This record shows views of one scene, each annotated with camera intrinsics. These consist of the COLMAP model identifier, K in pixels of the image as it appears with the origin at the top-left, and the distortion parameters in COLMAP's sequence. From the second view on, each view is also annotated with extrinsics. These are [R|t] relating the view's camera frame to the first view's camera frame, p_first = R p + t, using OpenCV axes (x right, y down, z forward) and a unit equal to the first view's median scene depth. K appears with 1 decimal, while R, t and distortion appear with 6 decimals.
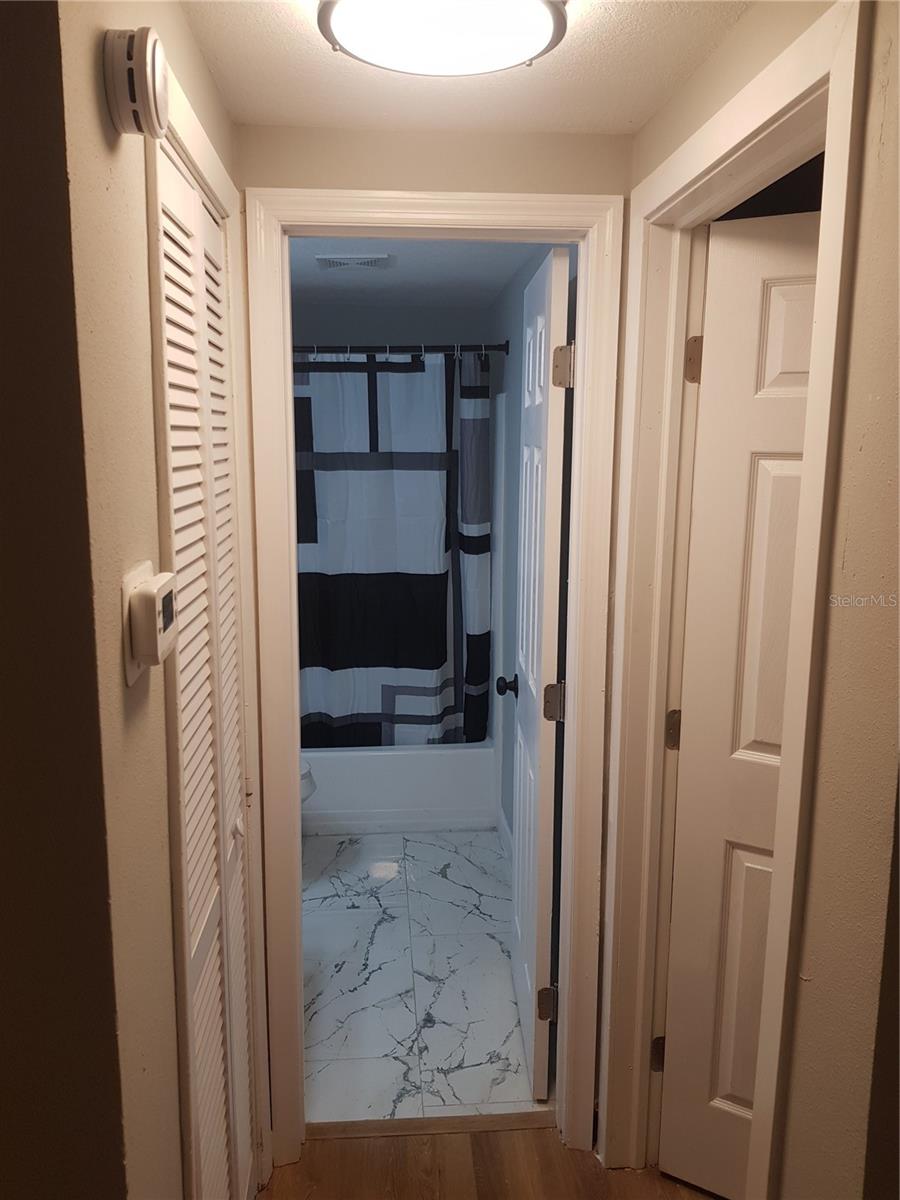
lens RADIAL K [[932.9, 0, 449.5], [0, 932.9, 604.1], [0, 0, 1]] dist [0.040462, -0.066677]
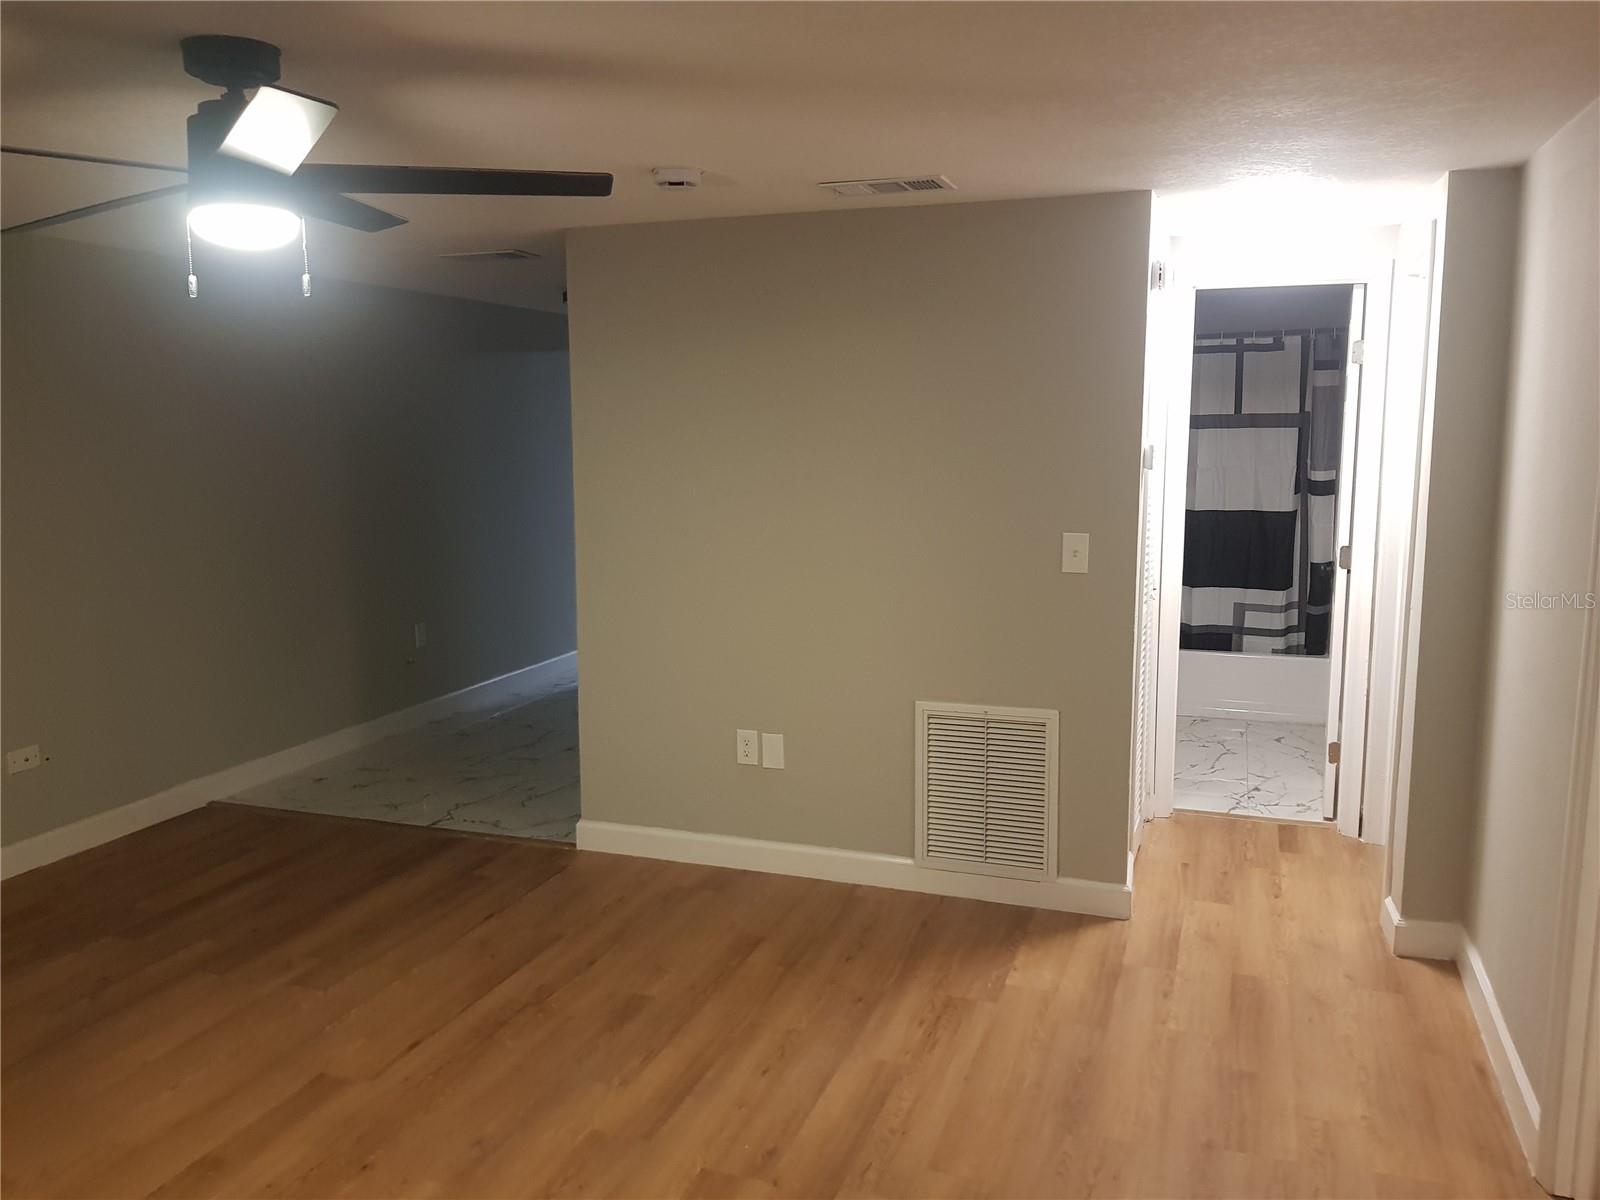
lens RADIAL K [[1243.8, 0, 789.5], [0, 1243.8, 602.3], [0, 0, 1]] dist [0.040462, -0.066677]
pose [[0.912631, 0.048735, -0.405869, 0.064402], [-0.058725, 0.998200, -0.012191, 0.148745], [0.404545, 0.034961, 0.913850, -0.788902]]
